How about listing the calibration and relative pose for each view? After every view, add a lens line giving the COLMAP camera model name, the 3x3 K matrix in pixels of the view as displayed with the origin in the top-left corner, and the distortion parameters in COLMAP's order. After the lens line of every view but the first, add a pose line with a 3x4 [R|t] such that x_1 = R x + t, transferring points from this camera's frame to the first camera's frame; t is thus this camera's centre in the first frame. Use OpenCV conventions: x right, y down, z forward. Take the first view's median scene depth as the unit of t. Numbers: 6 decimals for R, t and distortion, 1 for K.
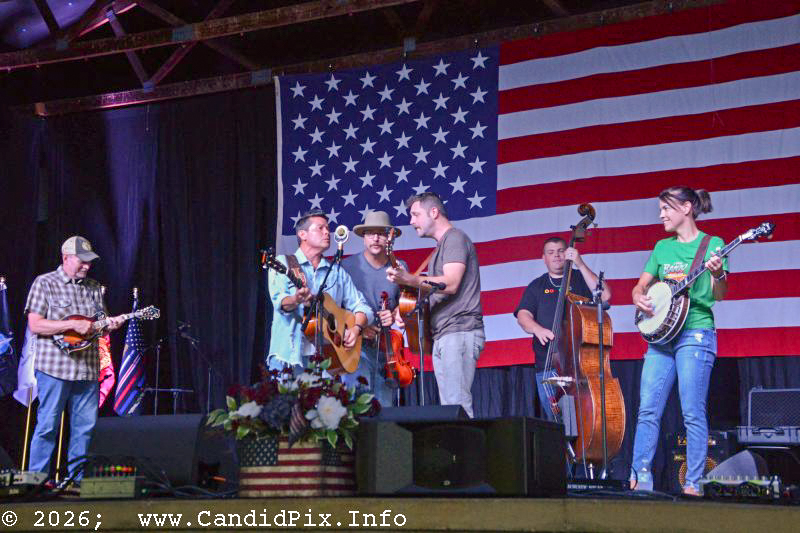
lens RADIAL K [[1157.1, 0, 421.0], [0, 1157.1, 270.9], [0, 0, 1]] dist [0.204029, 0.668230]
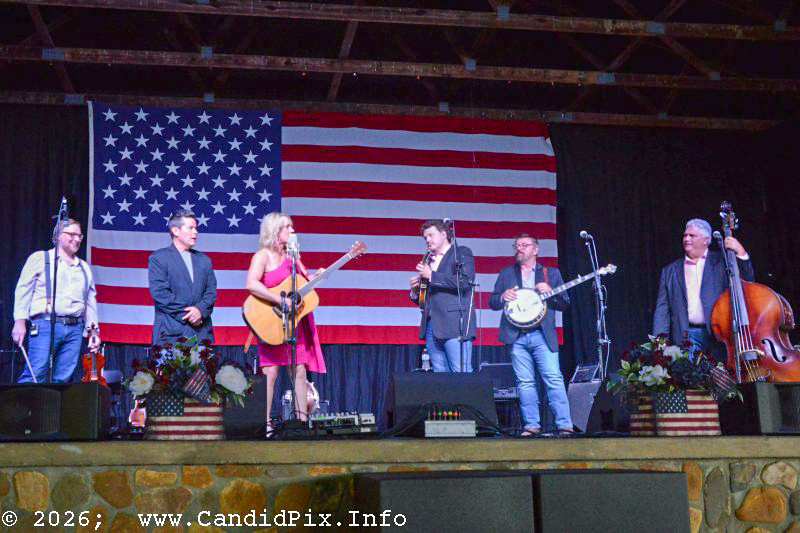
lens RADIAL K [[792.5, 0, 322.2], [0, 792.5, 295.8], [0, 0, 1]] dist [-0.058744, 0.142190]
pose [[0.855786, 0.076332, 0.511668, -0.355459], [-0.083985, 0.996433, -0.008182, 0.027788], [-0.510467, -0.035970, 0.859144, 0.162785]]
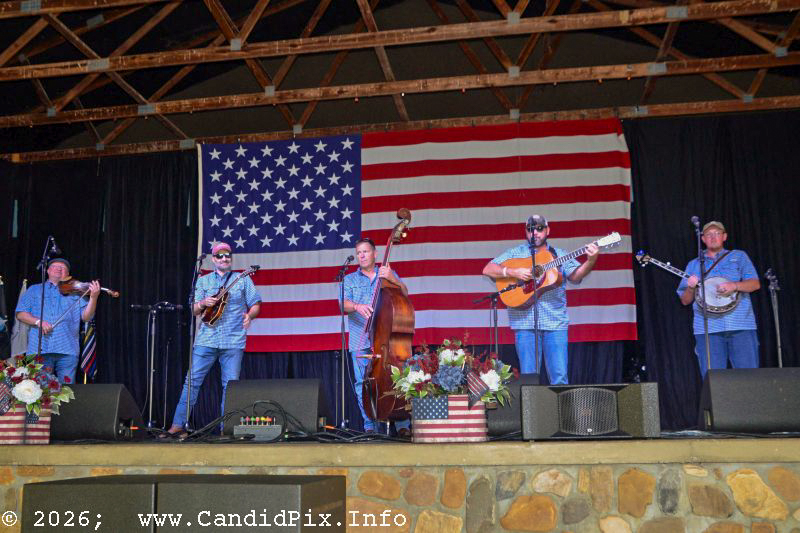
lens RADIAL K [[720.5, 0, 385.9], [0, 720.5, 305.9], [0, 0, 1]] dist [-0.066214, 0.061302]
pose [[0.960293, 0.029299, 0.277449, -0.154591], [-0.035362, 0.999232, 0.016872, 0.010726], [-0.276742, -0.026013, 0.960592, 0.092244]]
